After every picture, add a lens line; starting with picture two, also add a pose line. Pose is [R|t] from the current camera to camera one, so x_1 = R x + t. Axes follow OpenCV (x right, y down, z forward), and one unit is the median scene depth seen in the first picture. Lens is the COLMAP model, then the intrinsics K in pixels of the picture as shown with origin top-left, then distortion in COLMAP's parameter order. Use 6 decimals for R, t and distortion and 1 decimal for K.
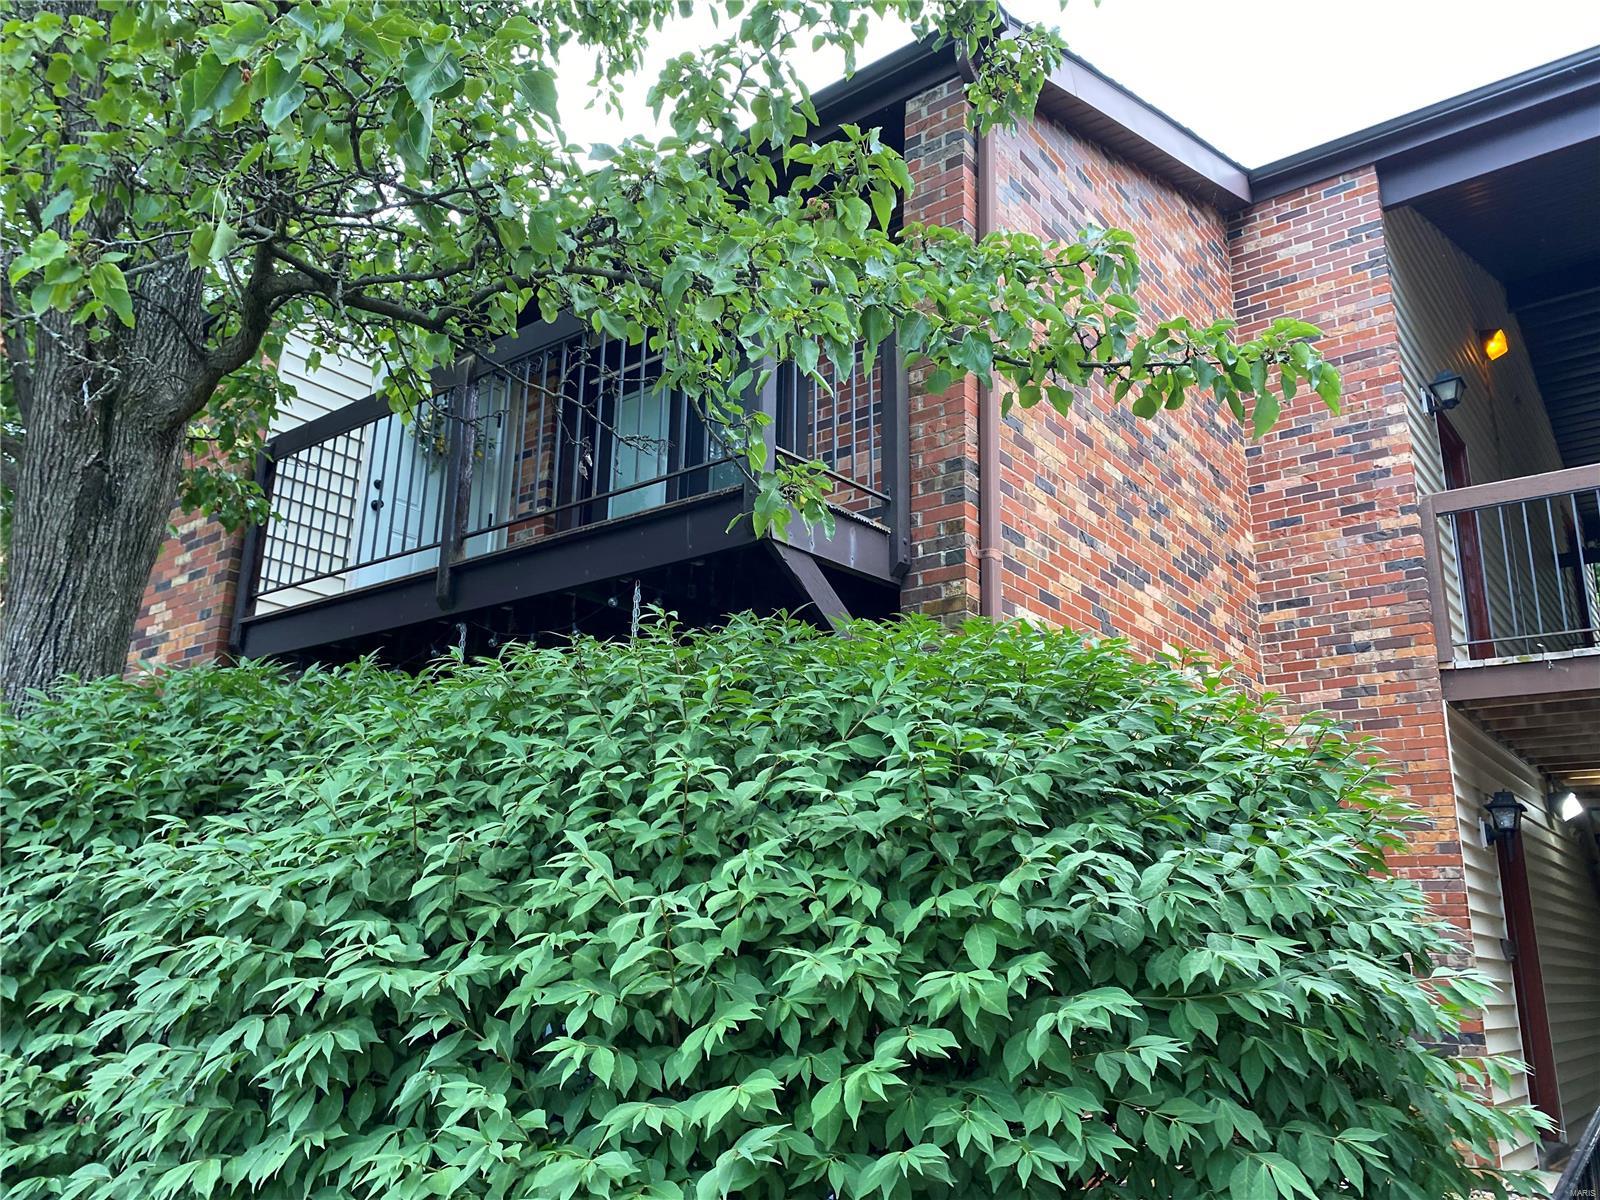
lens RADIAL K [[1212.5, 0, 796.8], [0, 1212.5, 602.2], [0, 0, 1]] dist [0.028039, -0.009267]
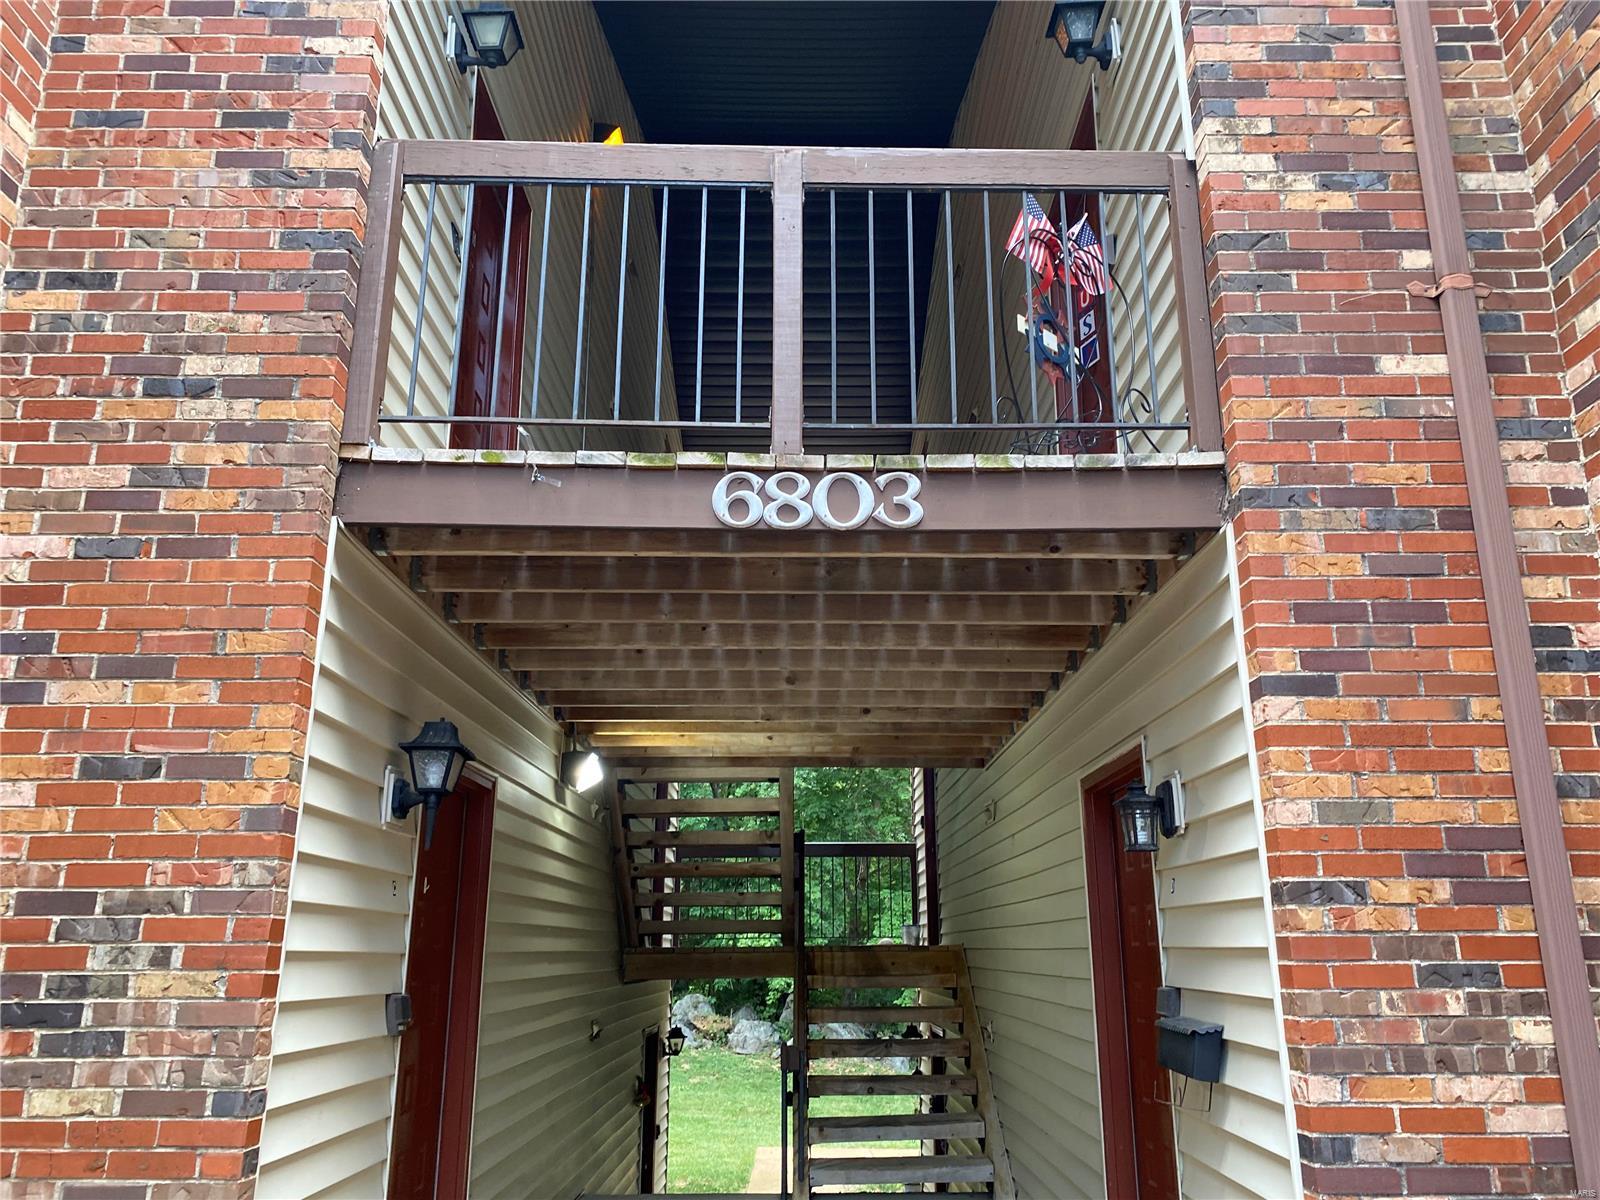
lens RADIAL K [[1212.5, 0, 804.2], [0, 1212.5, 600.7], [0, 0, 1]] dist [0.028039, -0.009267]
pose [[0.782453, 0.145670, 0.605432, 0.368987], [-0.153465, 0.987375, -0.039231, 0.098436], [-0.603503, -0.062216, 0.794930, 0.477193]]
